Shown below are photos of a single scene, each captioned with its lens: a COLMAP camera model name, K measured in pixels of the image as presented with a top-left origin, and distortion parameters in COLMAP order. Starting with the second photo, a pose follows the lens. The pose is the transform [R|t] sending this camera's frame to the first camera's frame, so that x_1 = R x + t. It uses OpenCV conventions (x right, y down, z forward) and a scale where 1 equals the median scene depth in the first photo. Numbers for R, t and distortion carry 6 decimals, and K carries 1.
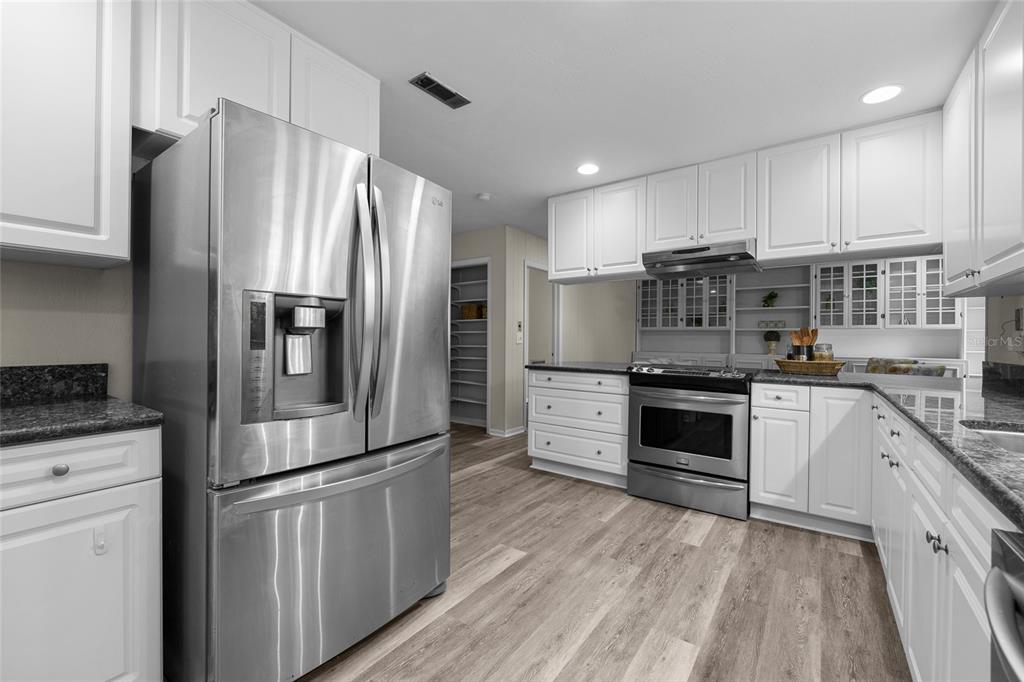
lens RADIAL K [[428.6, 0, 511.0], [0, 428.6, 338.8], [0, 0, 1]] dist [0.000948, -0.000863]
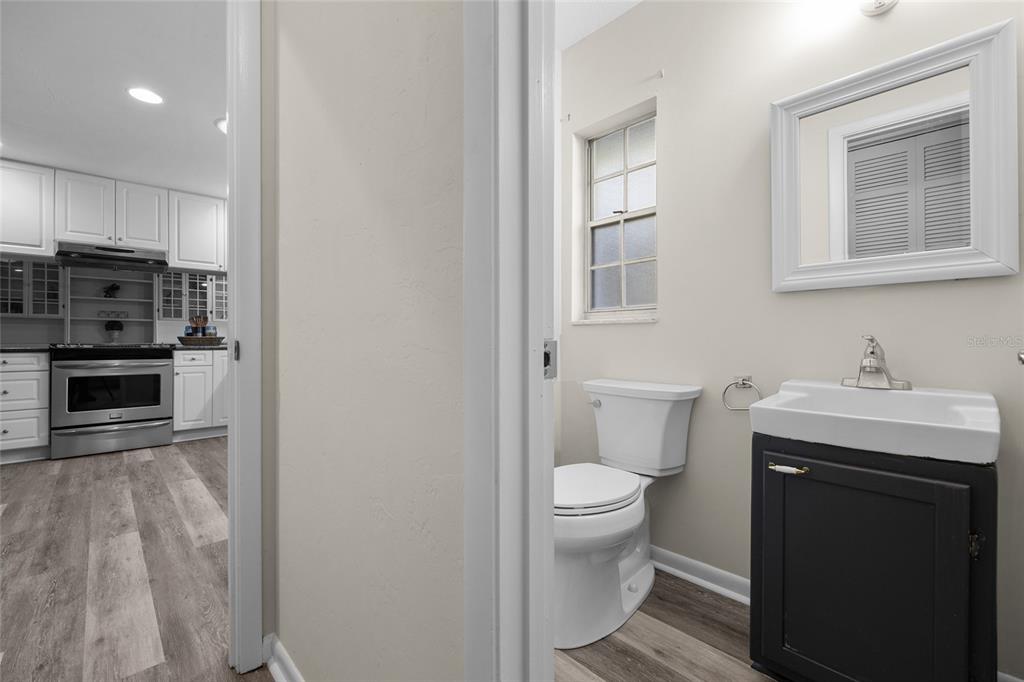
lens RADIAL K [[428.6, 0, 511.8], [0, 428.6, 340.3], [0, 0, 1]] dist [0.000948, -0.000863]
pose [[0.181551, -0.010311, 0.983327, -0.574729], [0.000570, 0.999946, 0.010380, 0.044313], [-0.983381, -0.001324, 0.181547, -0.349784]]
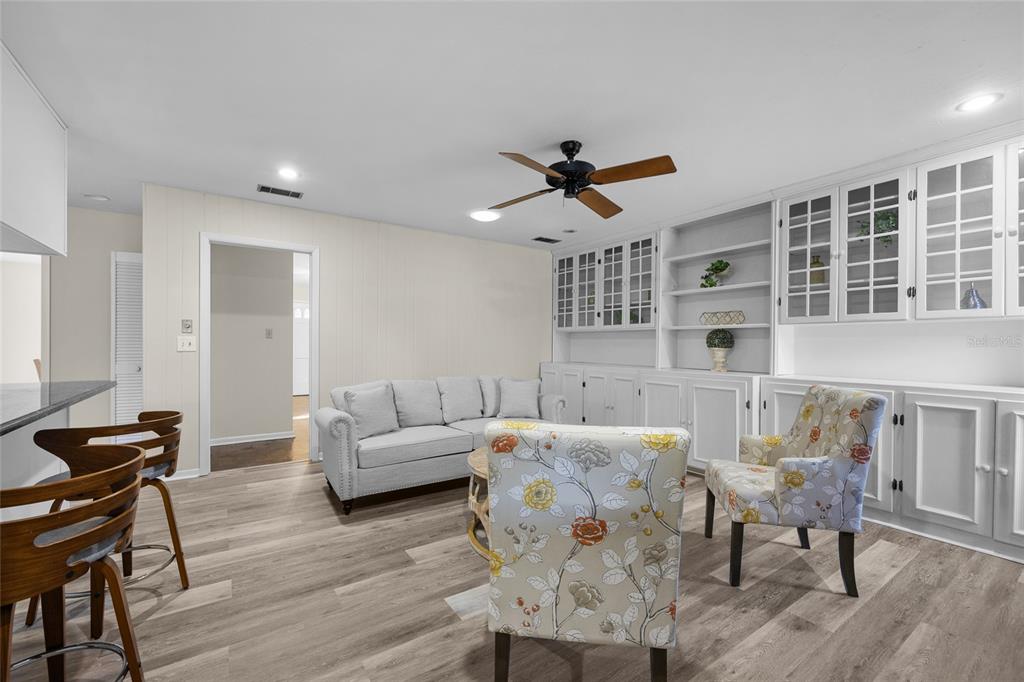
lens RADIAL K [[428.6, 0, 515.2], [0, 428.6, 347.4], [0, 0, 1]] dist [0.000948, -0.000863]
pose [[0.940033, -0.000912, -0.341083, 1.258269], [0.002532, 0.999988, 0.004305, 0.005711], [0.341074, -0.004910, 0.940024, 0.859371]]
